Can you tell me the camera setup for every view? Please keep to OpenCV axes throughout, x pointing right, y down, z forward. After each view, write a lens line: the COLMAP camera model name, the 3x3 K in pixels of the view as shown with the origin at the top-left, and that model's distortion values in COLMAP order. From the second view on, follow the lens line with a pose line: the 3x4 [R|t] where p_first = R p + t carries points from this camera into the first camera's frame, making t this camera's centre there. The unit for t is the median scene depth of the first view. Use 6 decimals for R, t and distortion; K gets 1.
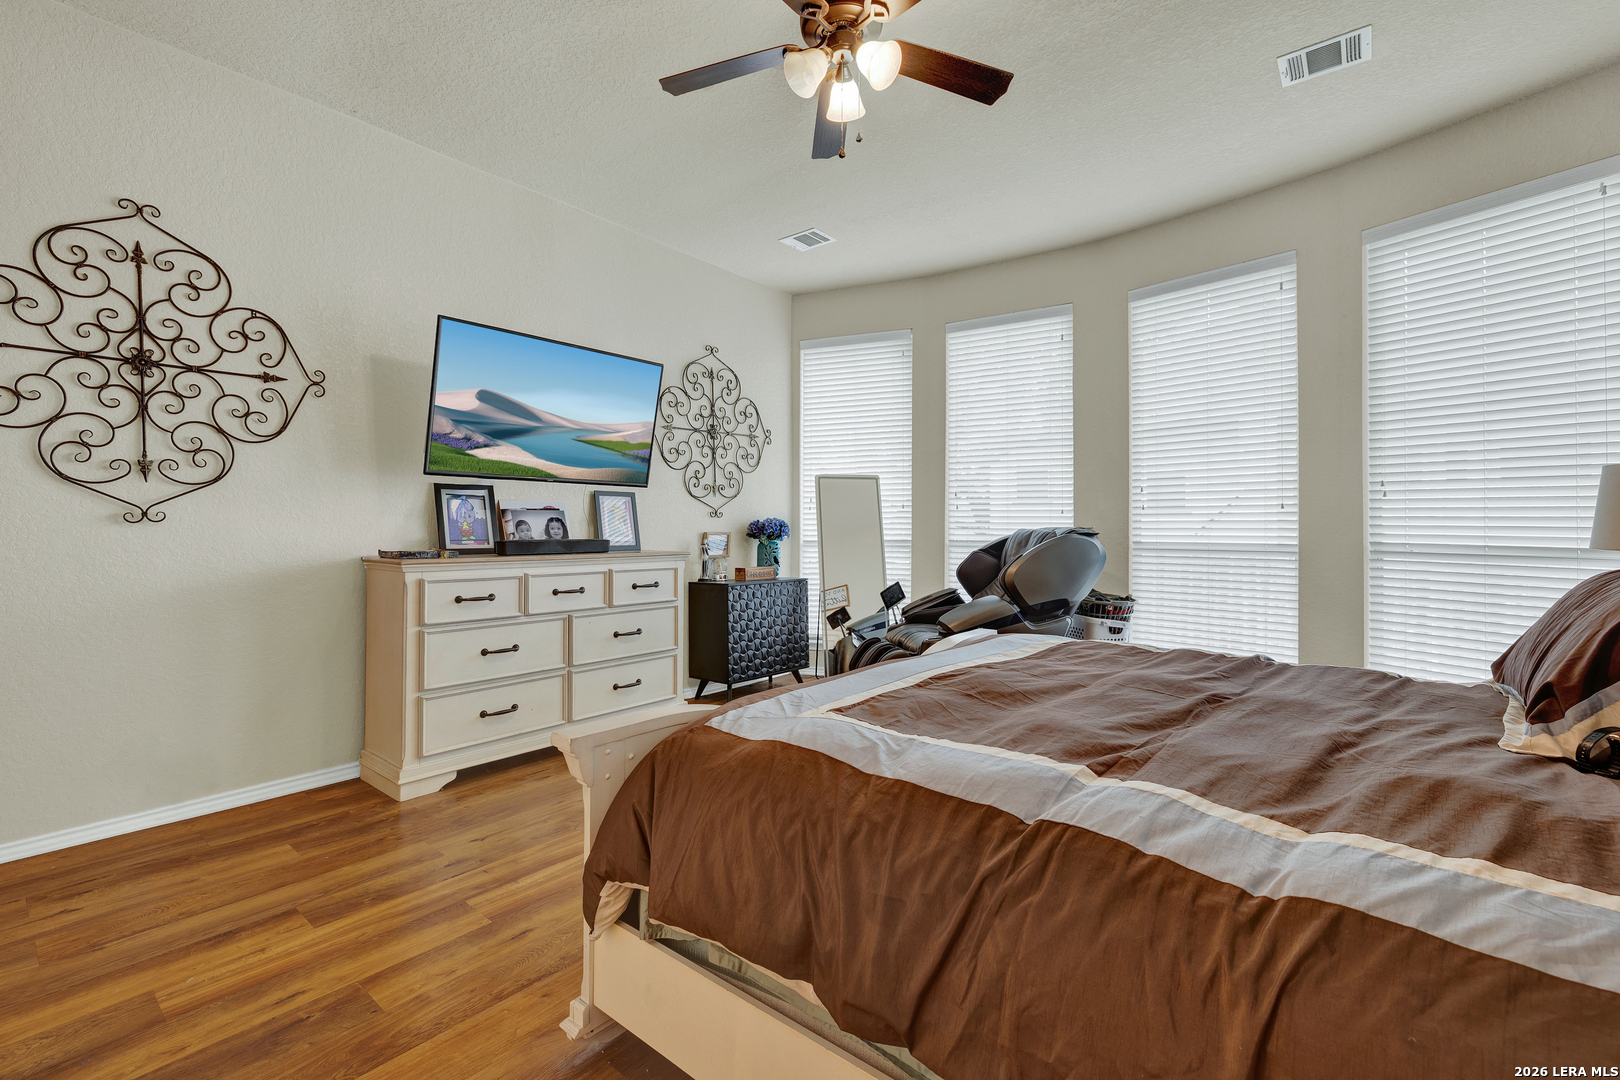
lens RADIAL K [[707.3, 0, 757.0], [0, 707.3, 500.5], [0, 0, 1]] dist [0.024698, -0.000012]
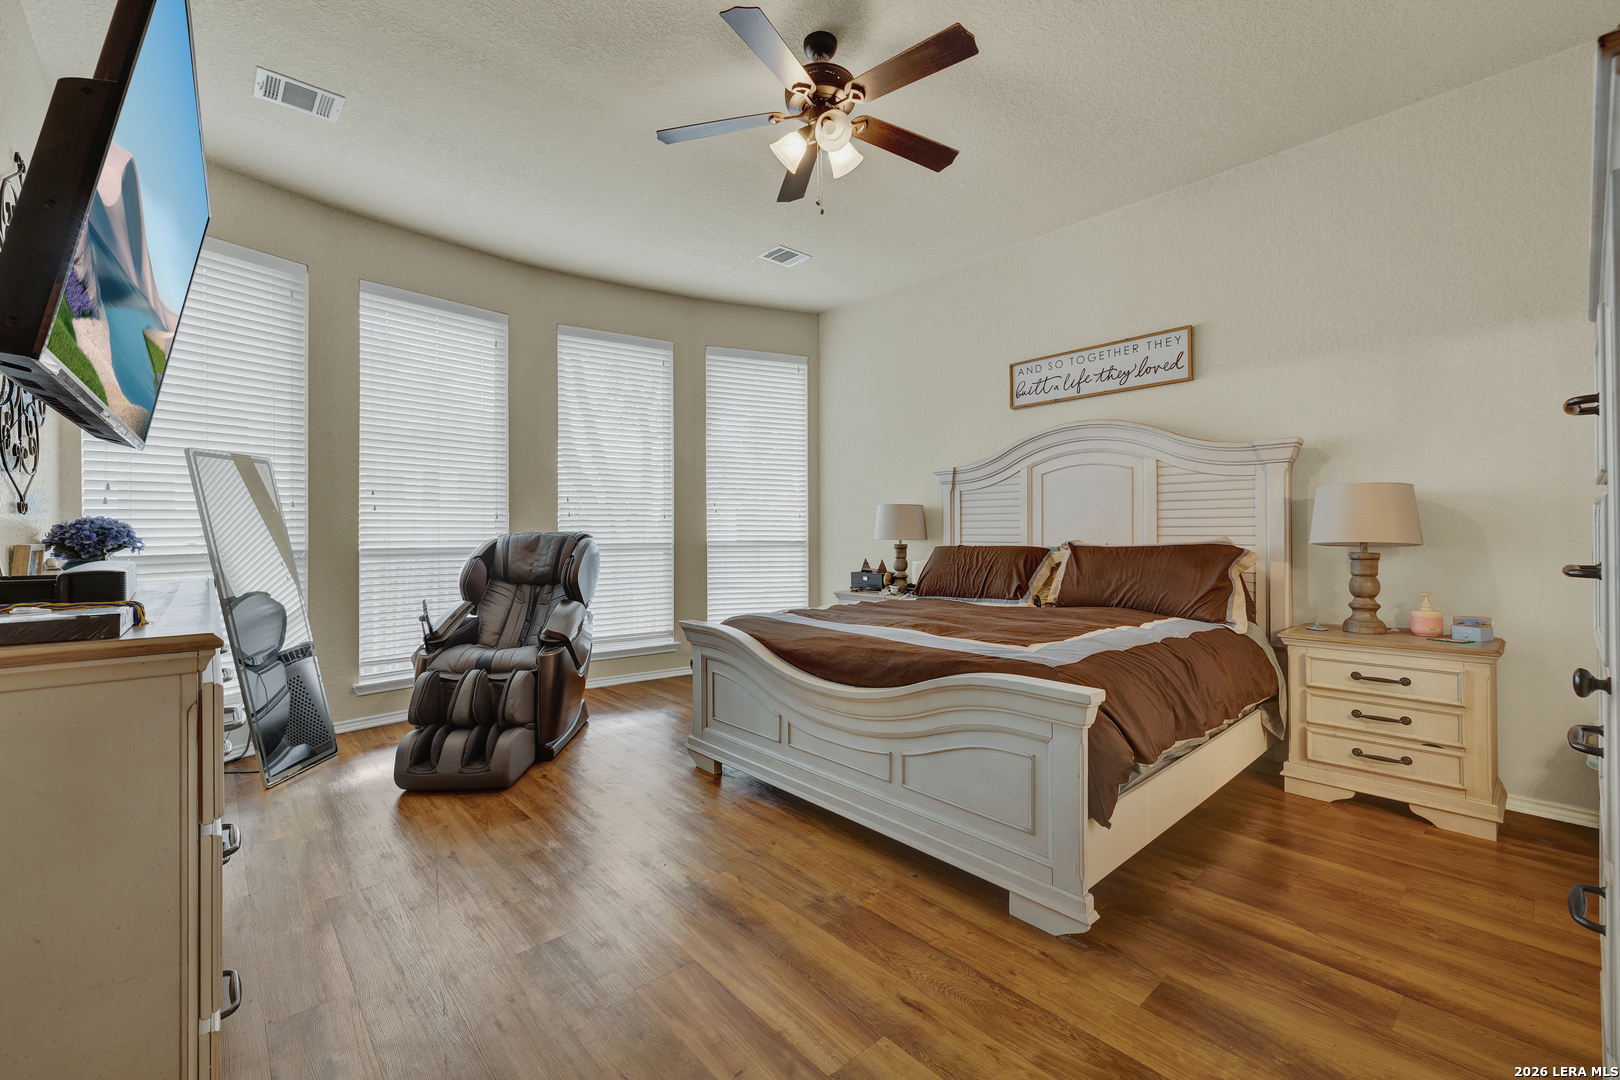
lens RADIAL K [[689.6, 0, 797.5], [0, 689.6, 535.9], [0, 0, 1]] dist [-0.002423, -0.000090]
pose [[0.125354, -0.013018, 0.992027, -0.628378], [-0.023218, 0.999602, 0.016052, 0.017277], [-0.991840, -0.025045, 0.125001, 0.567041]]
